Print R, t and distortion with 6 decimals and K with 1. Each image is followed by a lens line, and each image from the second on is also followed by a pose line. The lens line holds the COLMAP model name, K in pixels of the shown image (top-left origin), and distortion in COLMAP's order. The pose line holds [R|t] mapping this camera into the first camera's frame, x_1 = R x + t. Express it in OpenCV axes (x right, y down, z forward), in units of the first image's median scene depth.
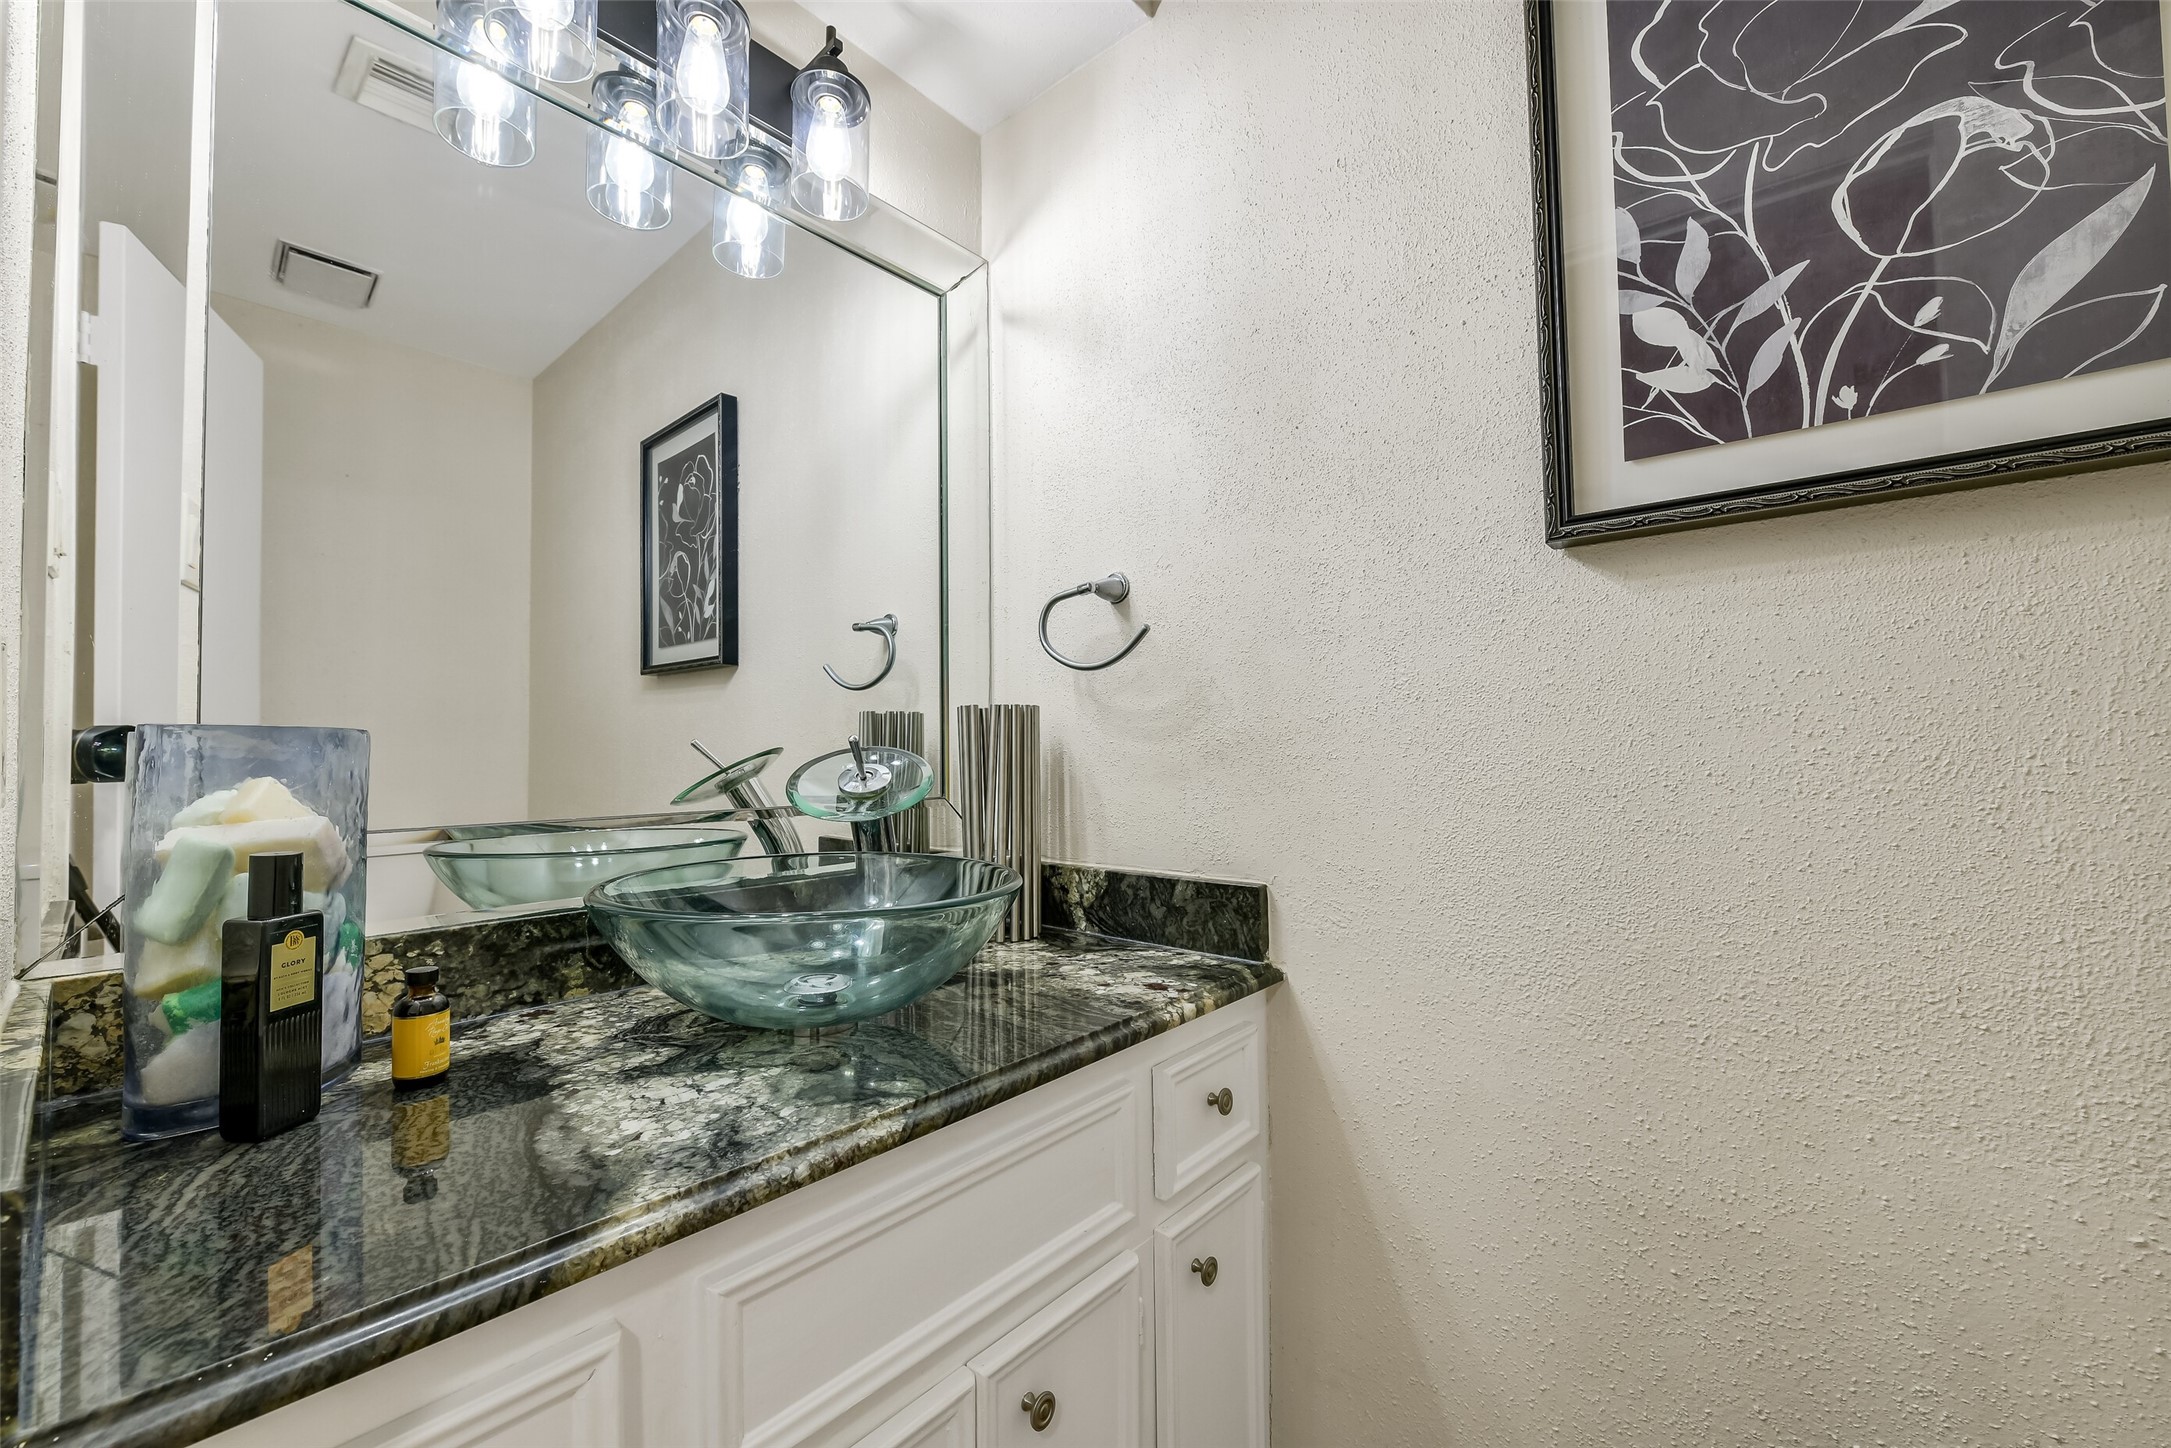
lens RADIAL K [[858.6, 0, 1079.8], [0, 858.6, 726.9], [0, 0, 1]] dist [-0.008310, -0.000279]
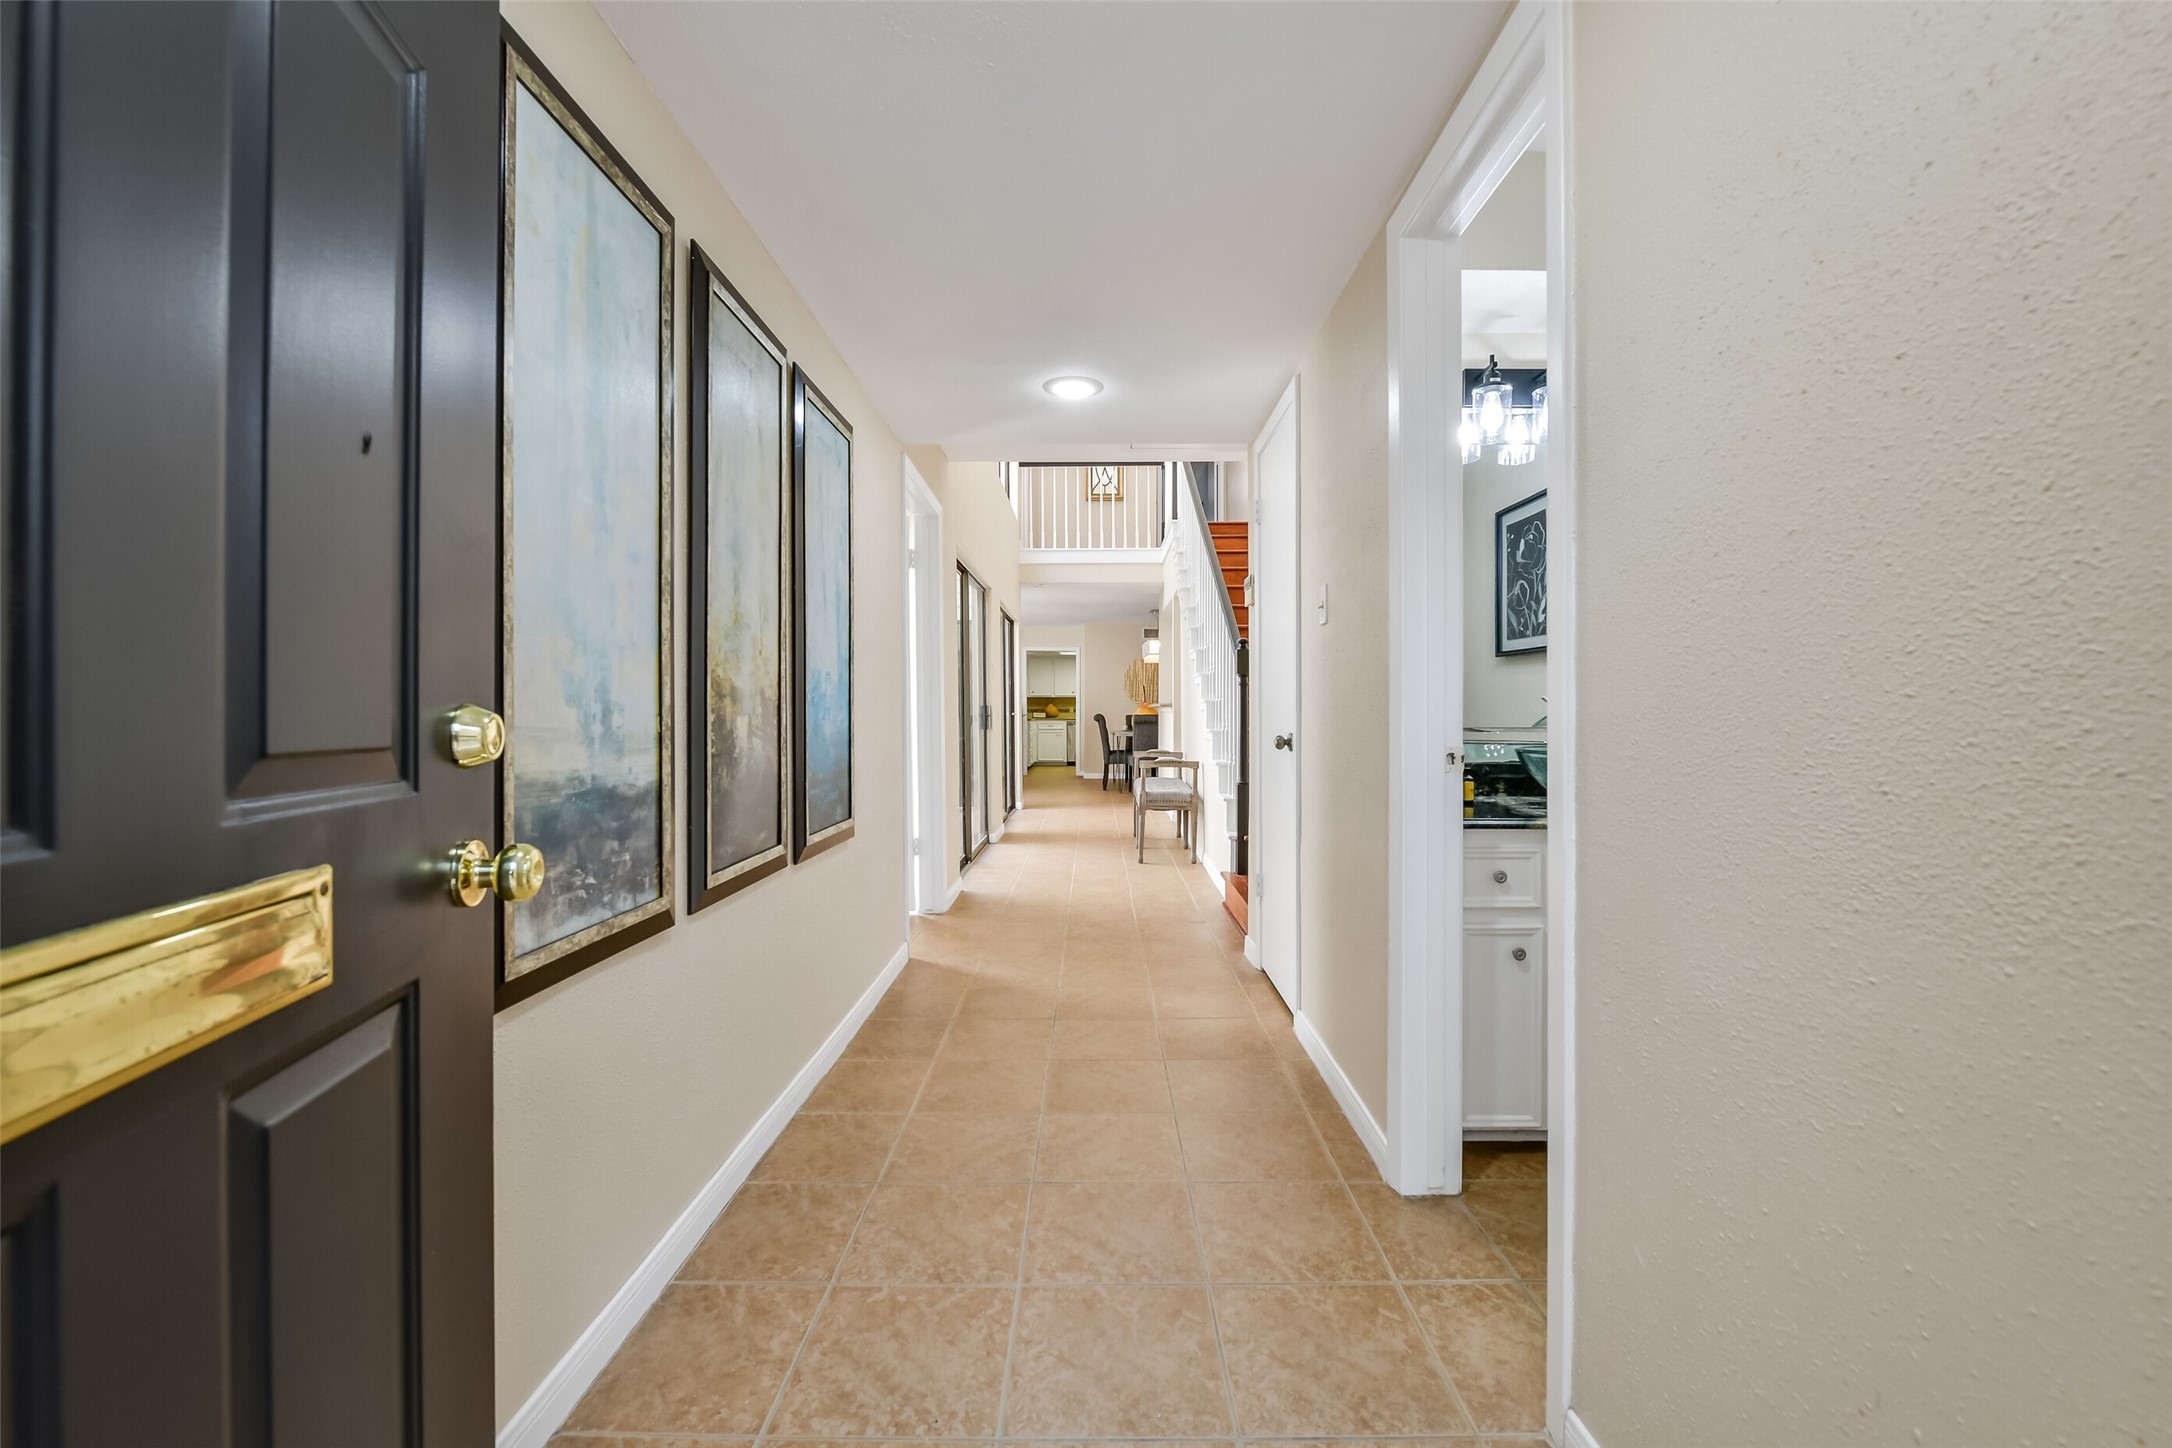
lens RADIAL K [[859.0, 0, 1081.8], [0, 859.0, 713.7], [0, 0, 1]] dist [-0.008310, -0.000279]
pose [[0.640824, 0.008473, -0.767641, 0.236402], [0.015728, 0.999584, 0.024163, -0.006522], [0.767527, -0.027558, 0.640424, -0.657988]]
